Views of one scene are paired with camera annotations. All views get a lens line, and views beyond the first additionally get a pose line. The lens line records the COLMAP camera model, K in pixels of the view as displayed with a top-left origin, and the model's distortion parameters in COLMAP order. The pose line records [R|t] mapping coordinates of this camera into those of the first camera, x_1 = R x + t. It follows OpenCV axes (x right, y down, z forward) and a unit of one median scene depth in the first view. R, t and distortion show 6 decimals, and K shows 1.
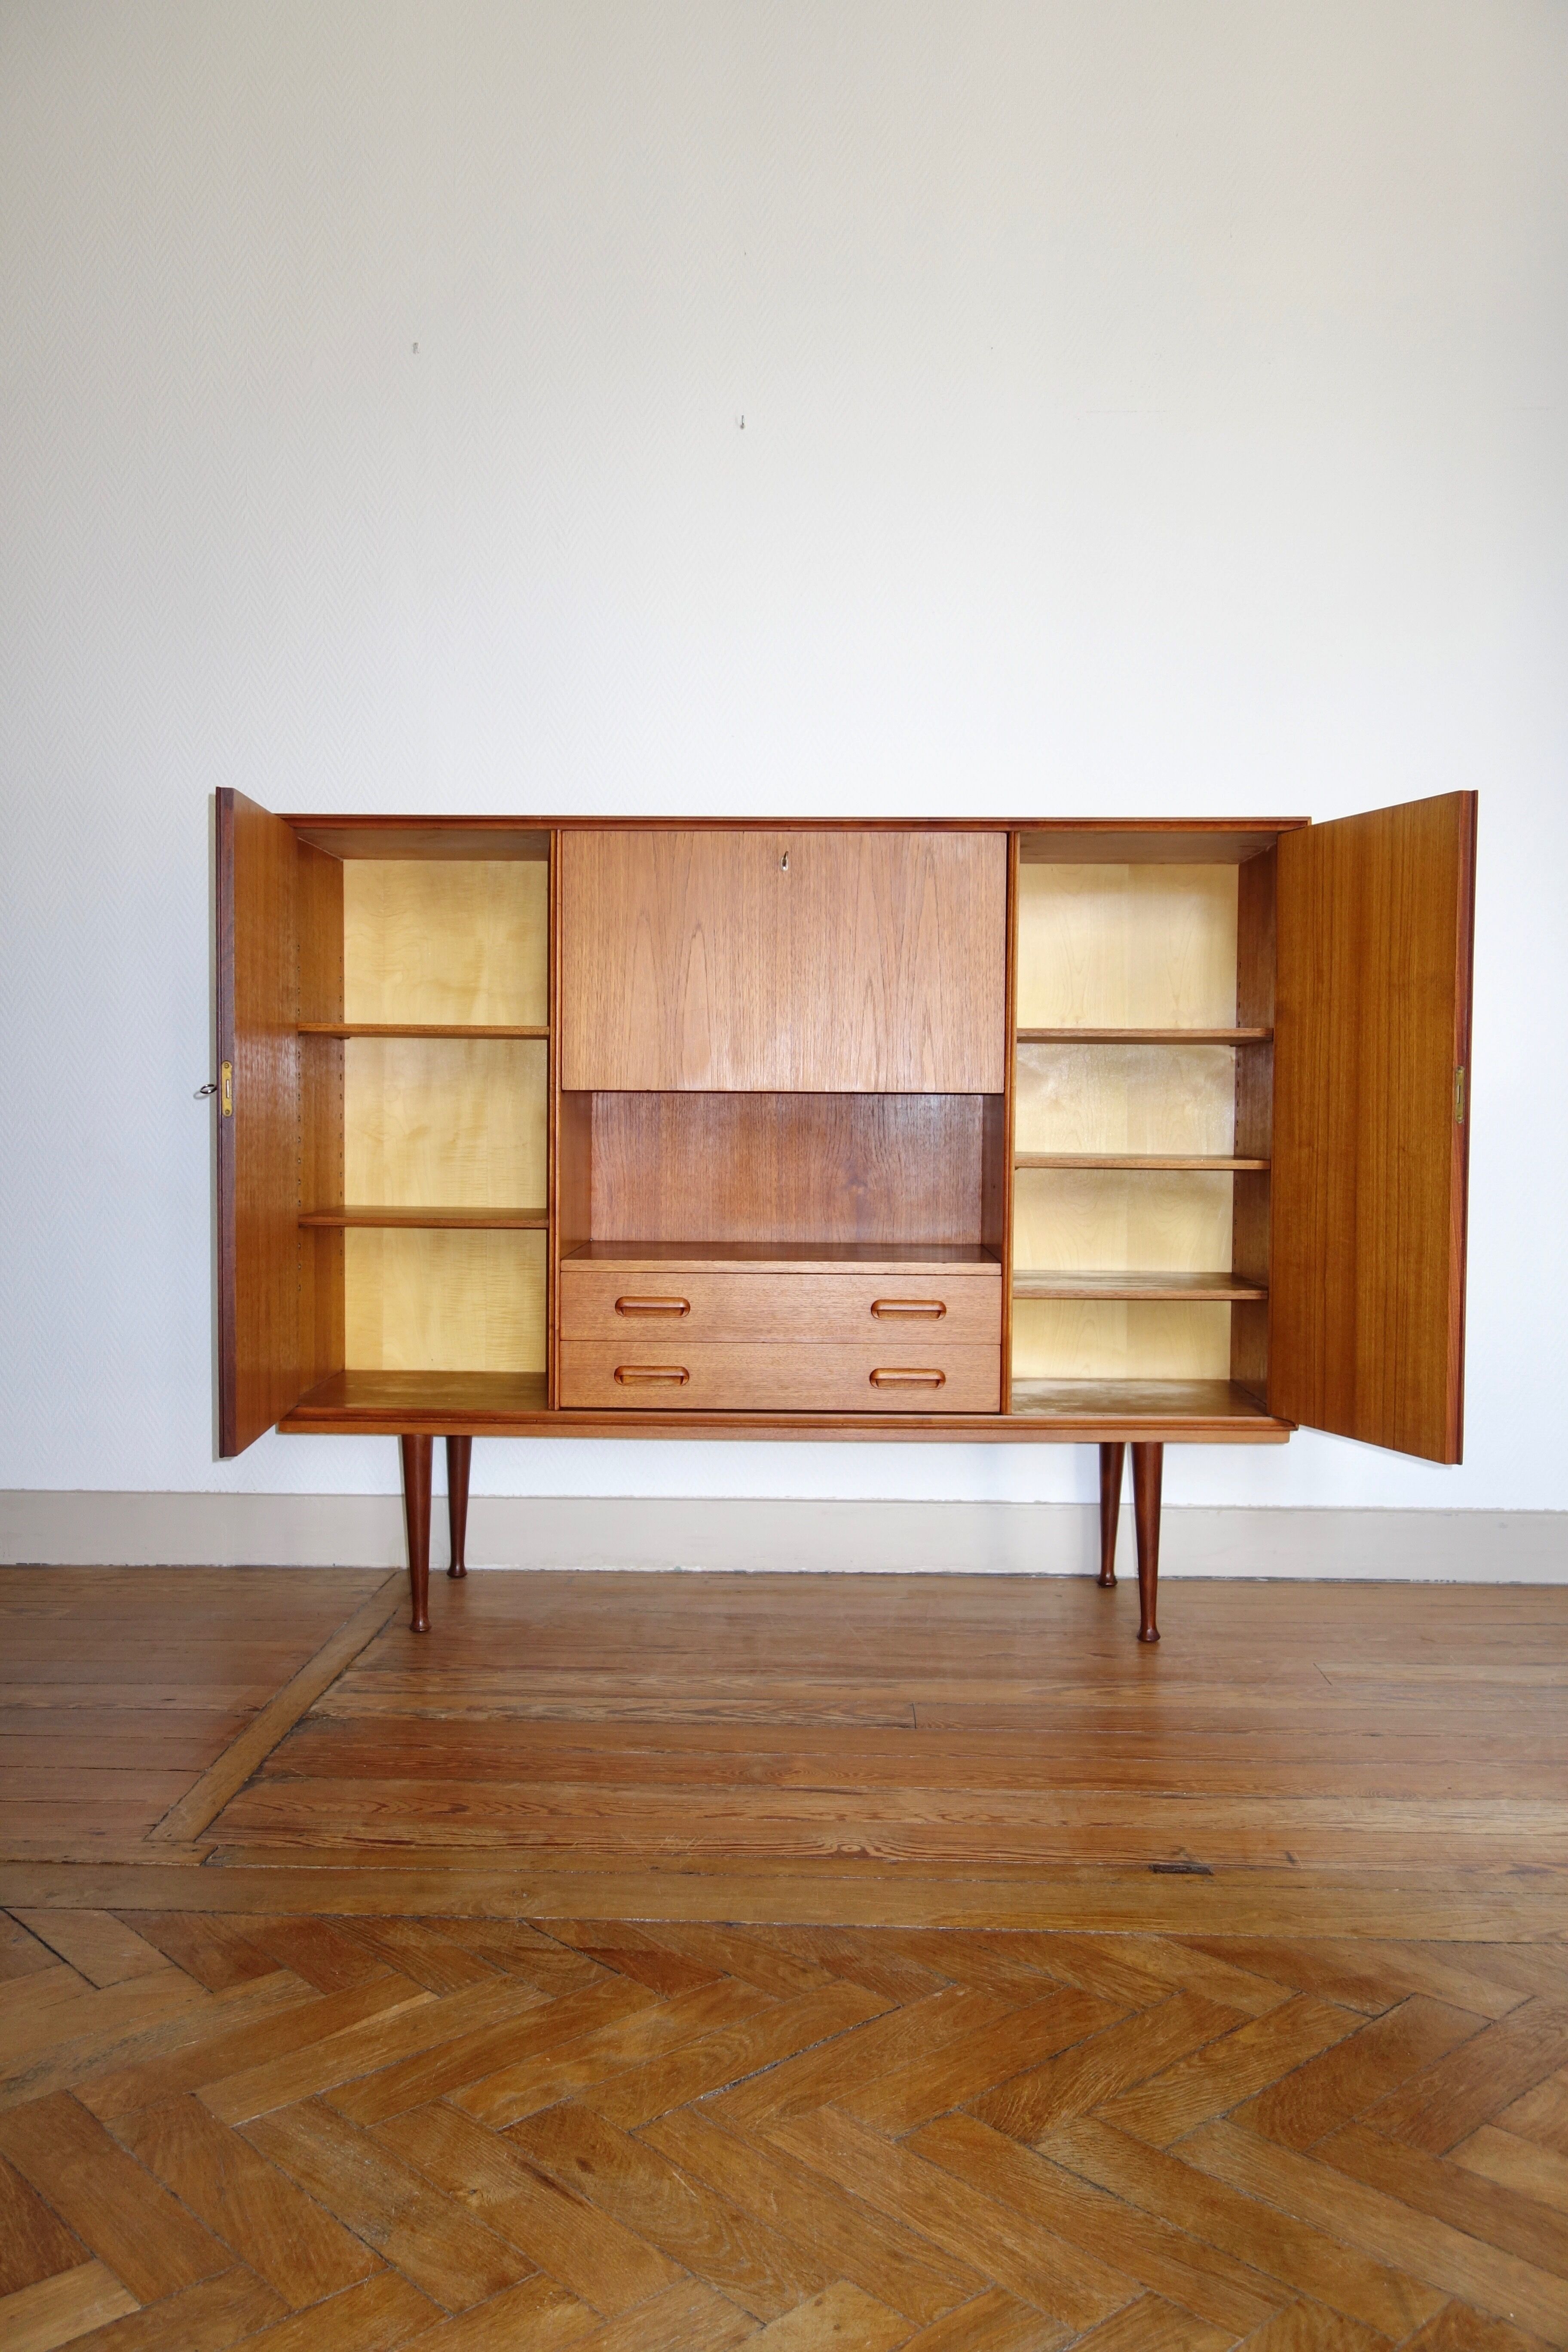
lens RADIAL K [[1896.8, 0, 785.0], [0, 1896.8, 1173.6], [0, 0, 1]] dist [-0.002246, -0.006592]
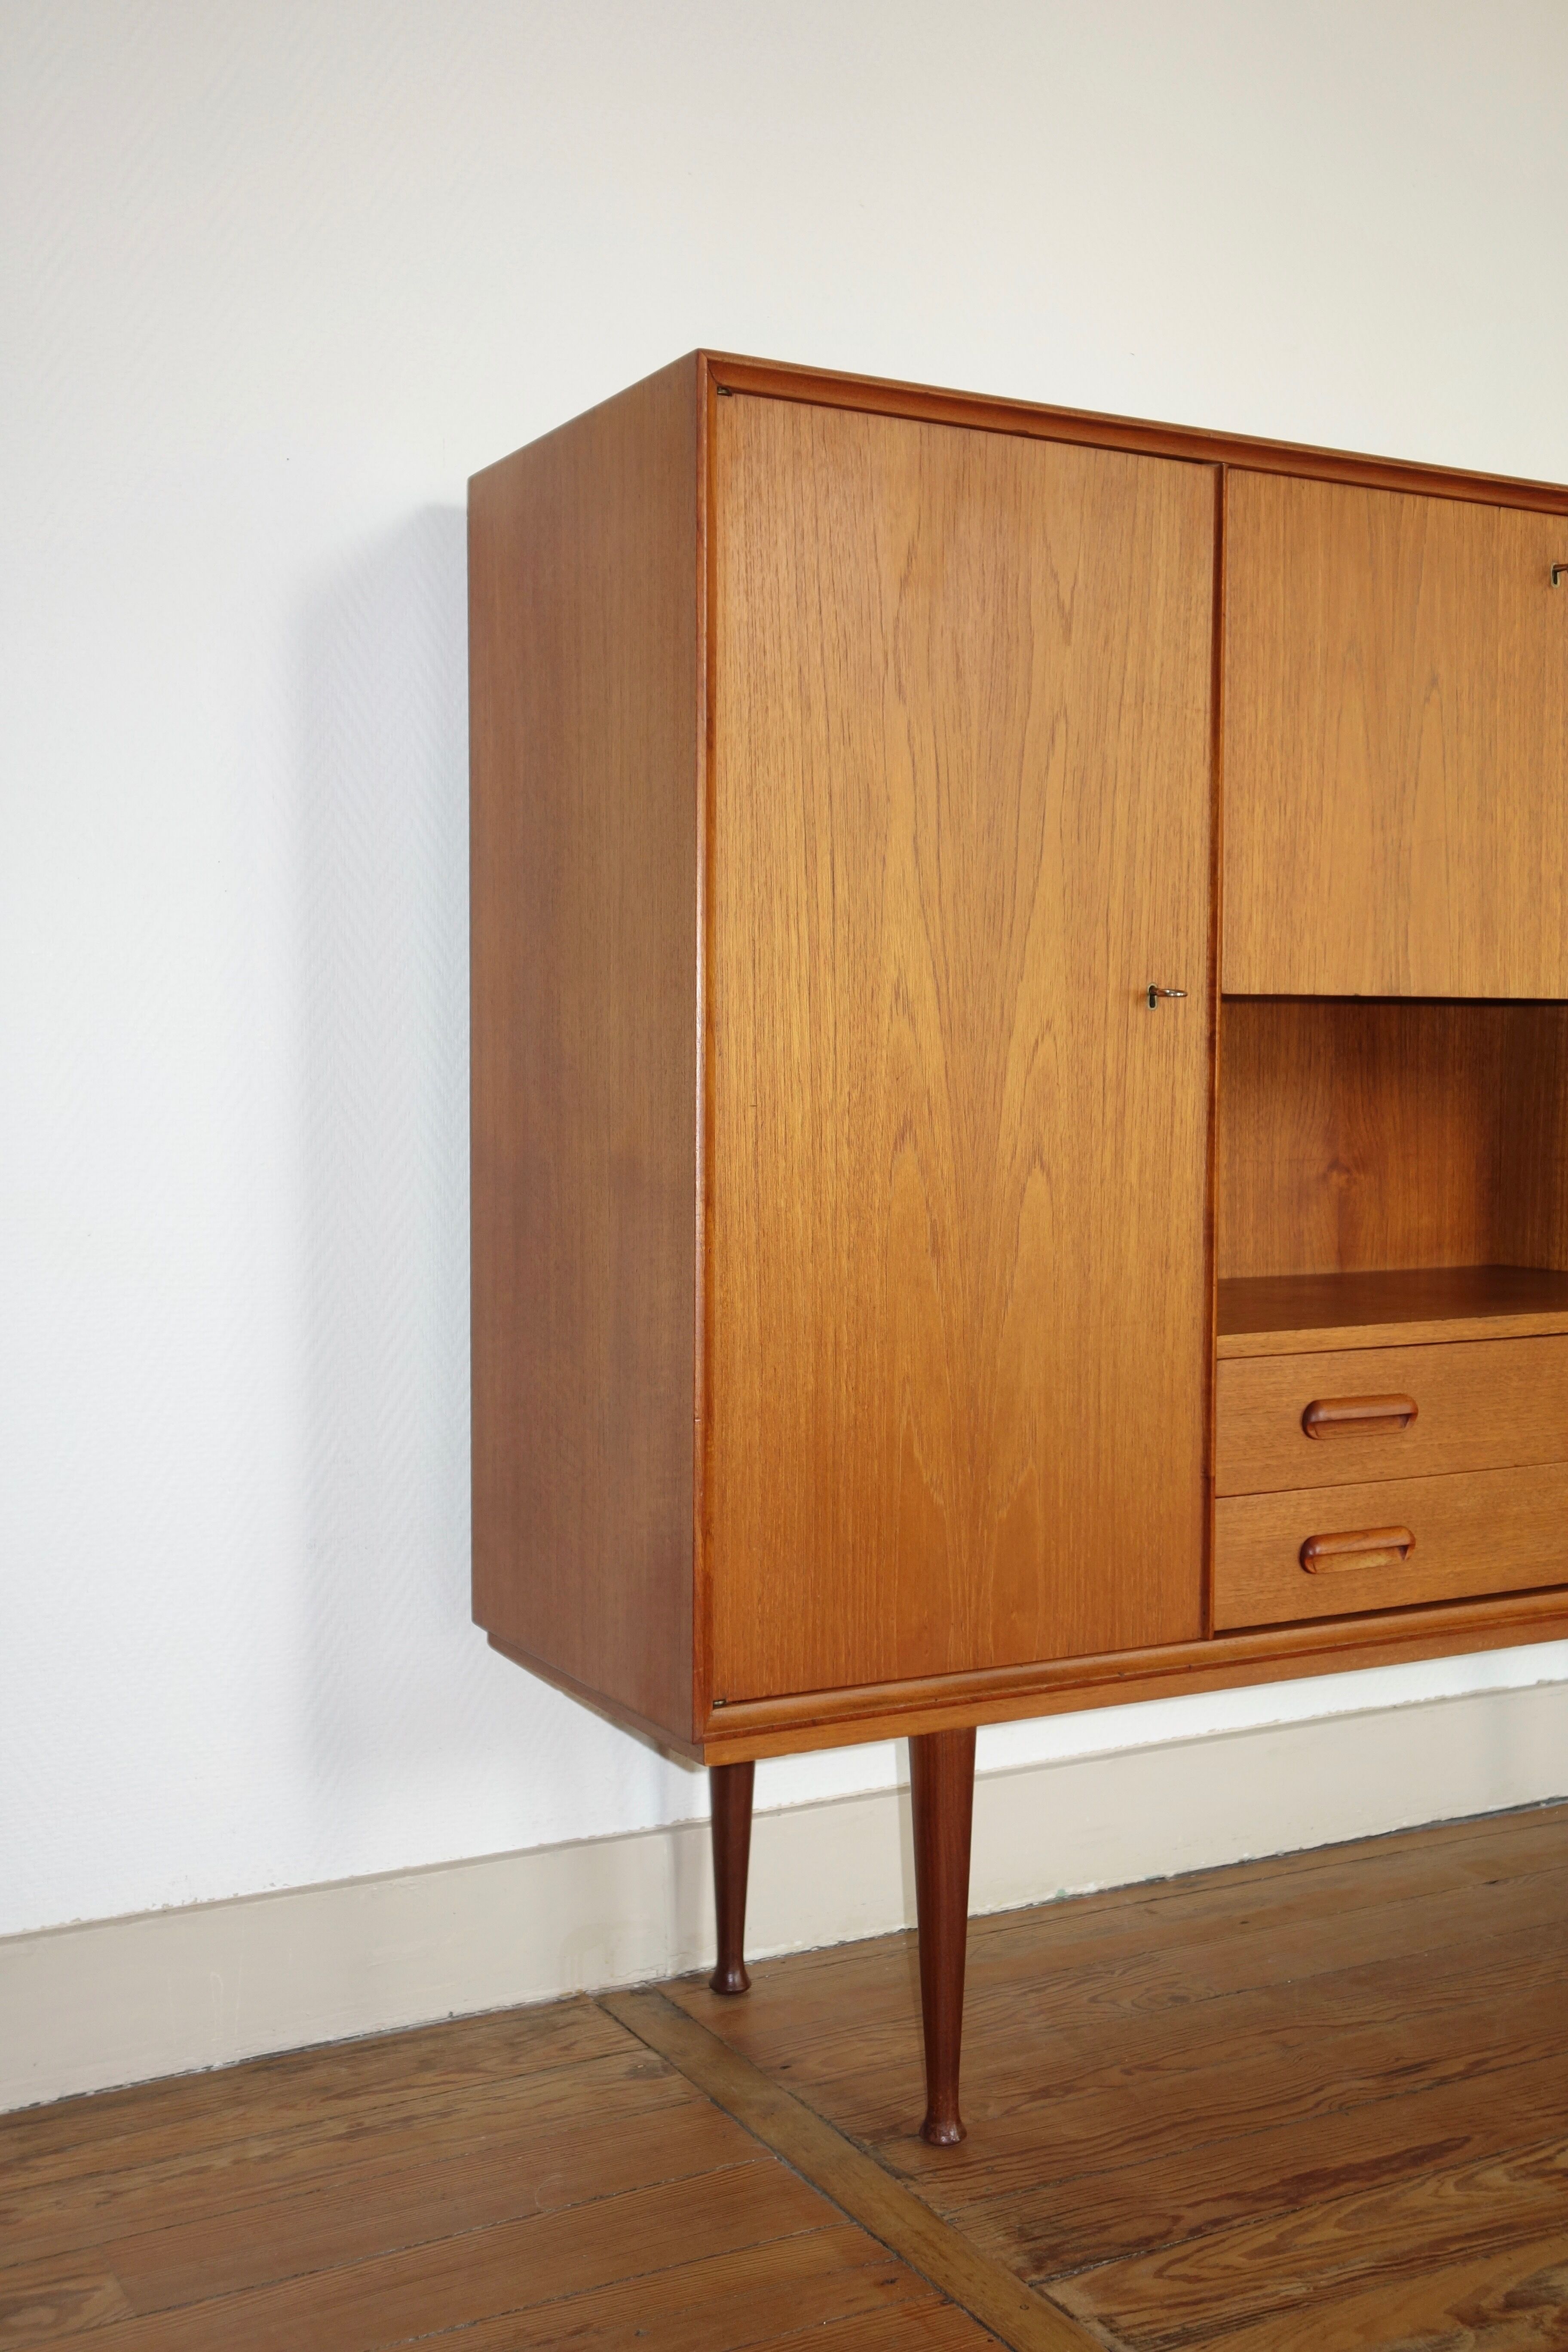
lens RADIAL K [[2437.6, 0, 790.8], [0, 2437.6, 1178.8], [0, 0, 1]] dist [0.016596, 0.000000]
pose [[0.865803, -0.030179, 0.499474, -0.670250], [0.026183, 0.999544, 0.015009, -0.010580], [-0.499700, 0.000083, 0.866199, 0.632053]]
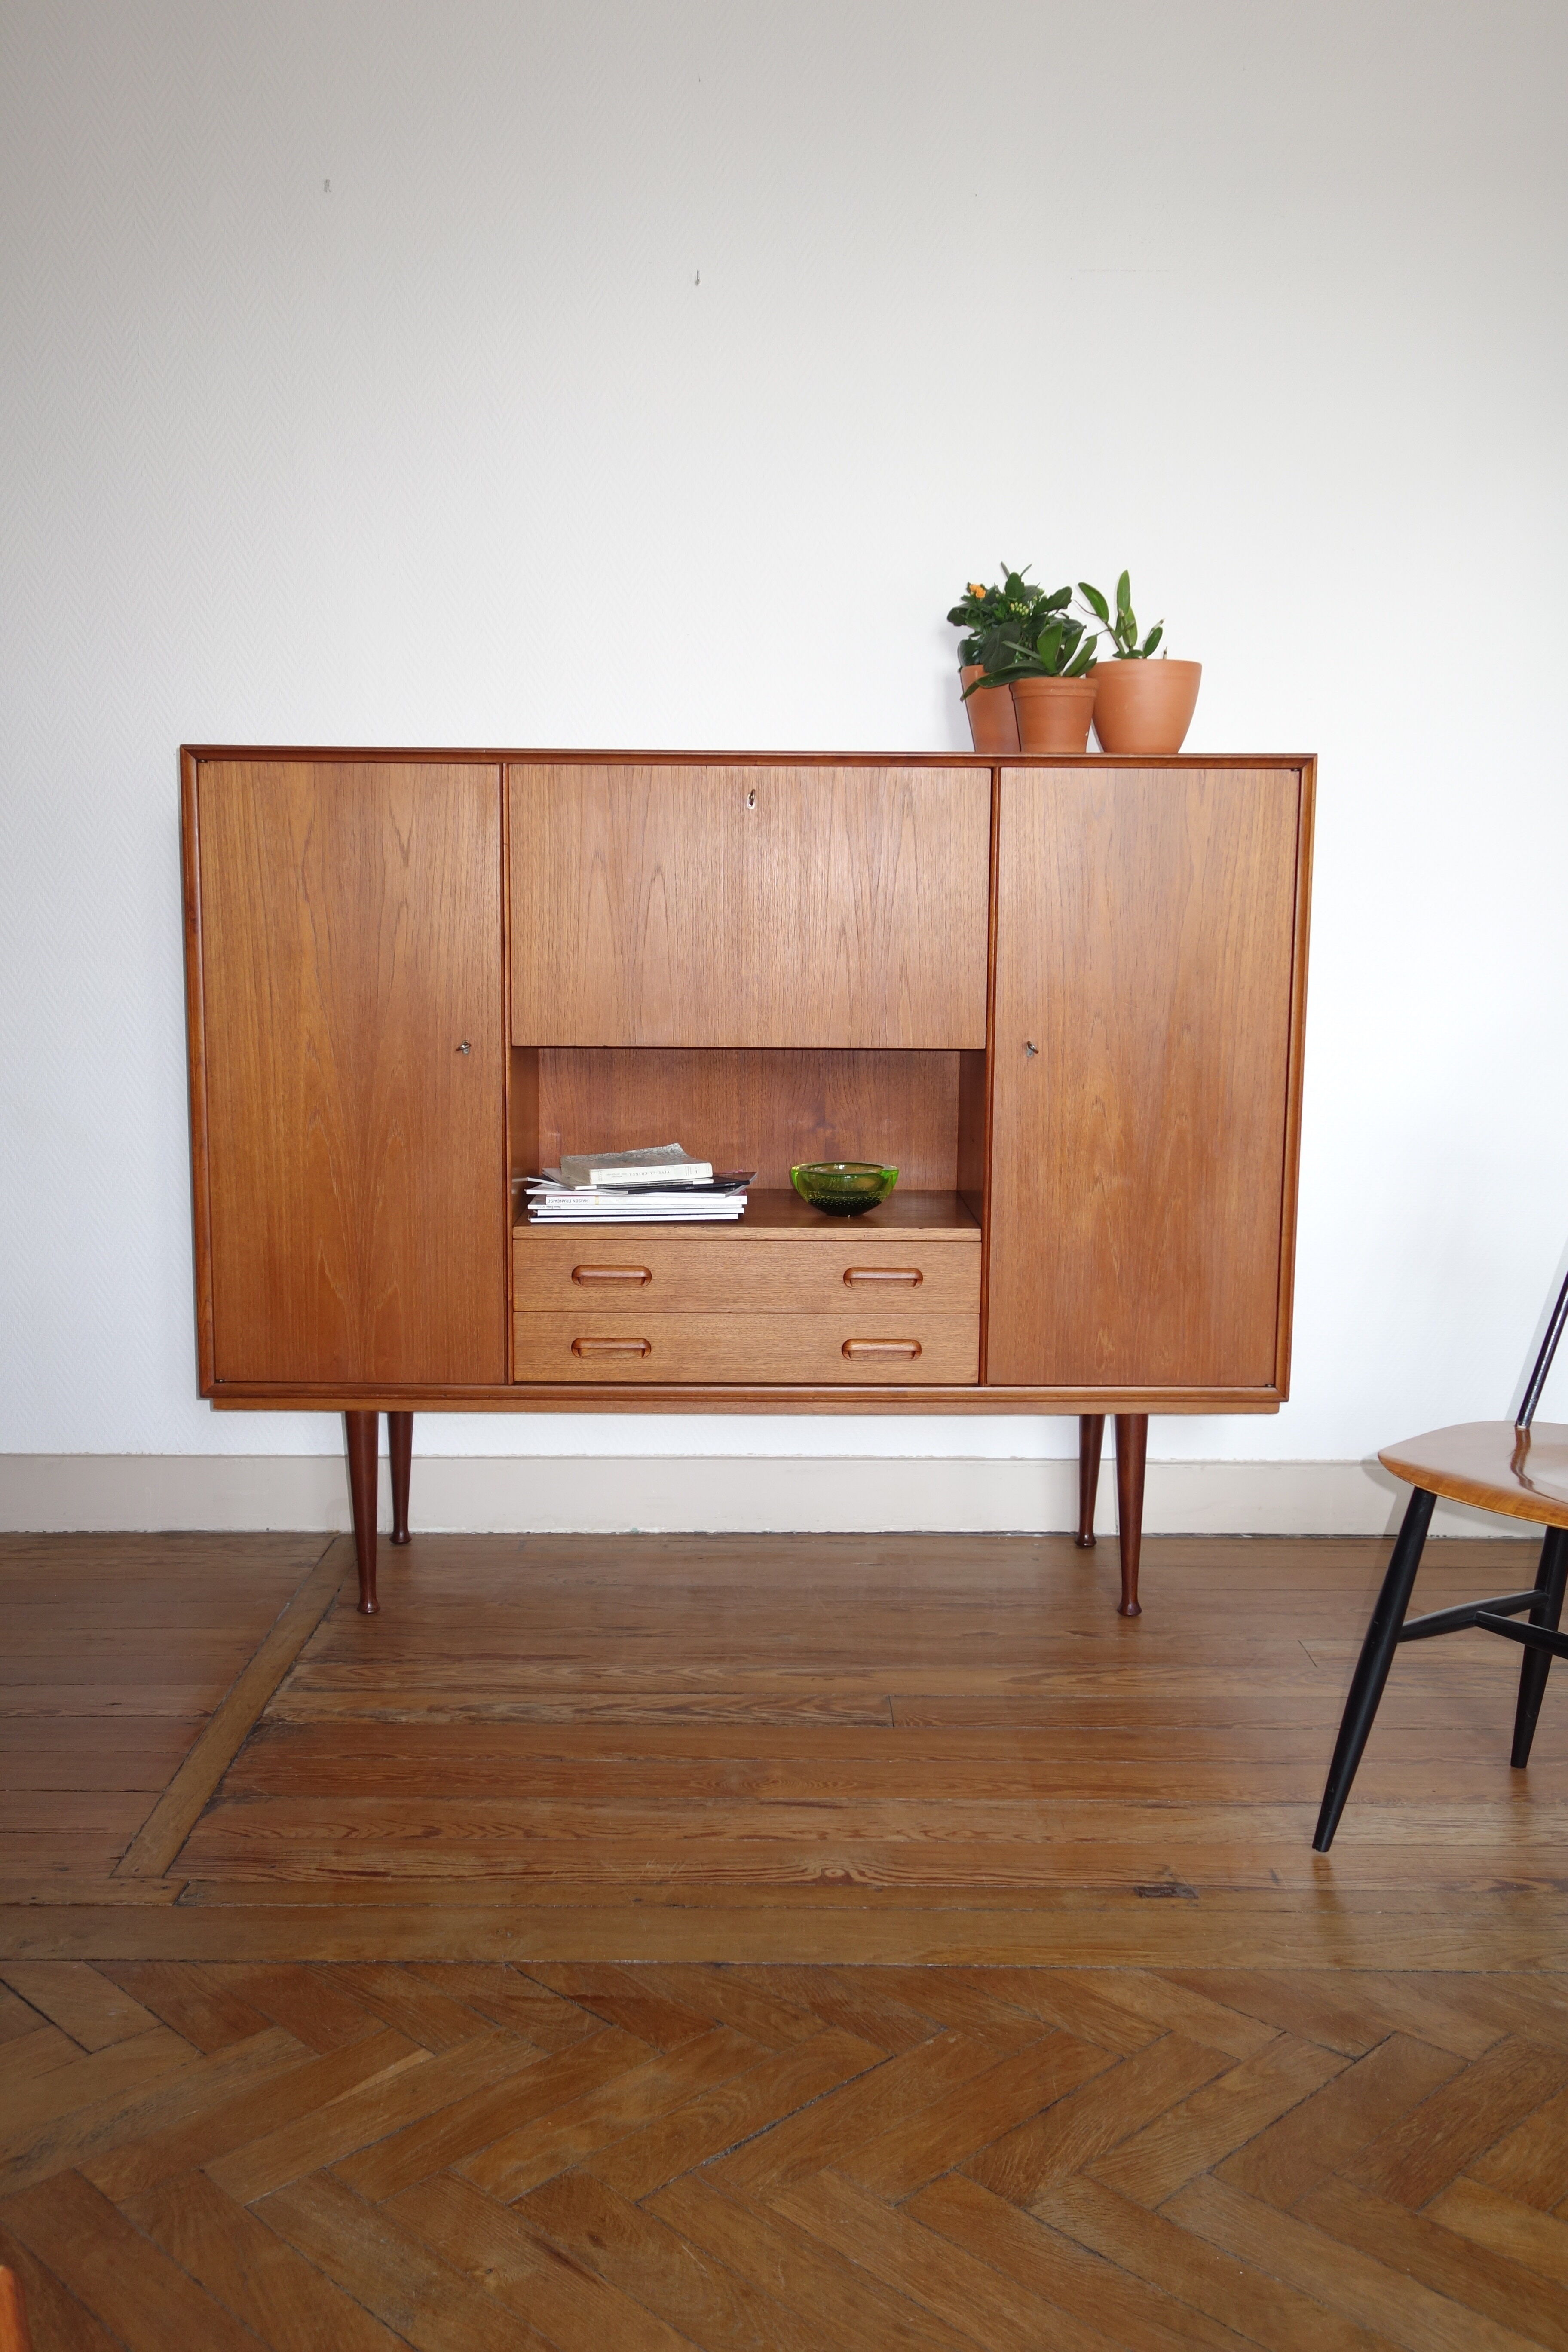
lens RADIAL K [[2130.5, 0, 792.1], [0, 2130.5, 1181.3], [0, 0, 1]] dist [0.000465, 0.000180]
pose [[0.999271, -0.004248, 0.037945, -0.025367], [0.000402, 0.994907, 0.100794, -0.104291], [-0.038180, -0.100705, 0.994183, -0.062046]]
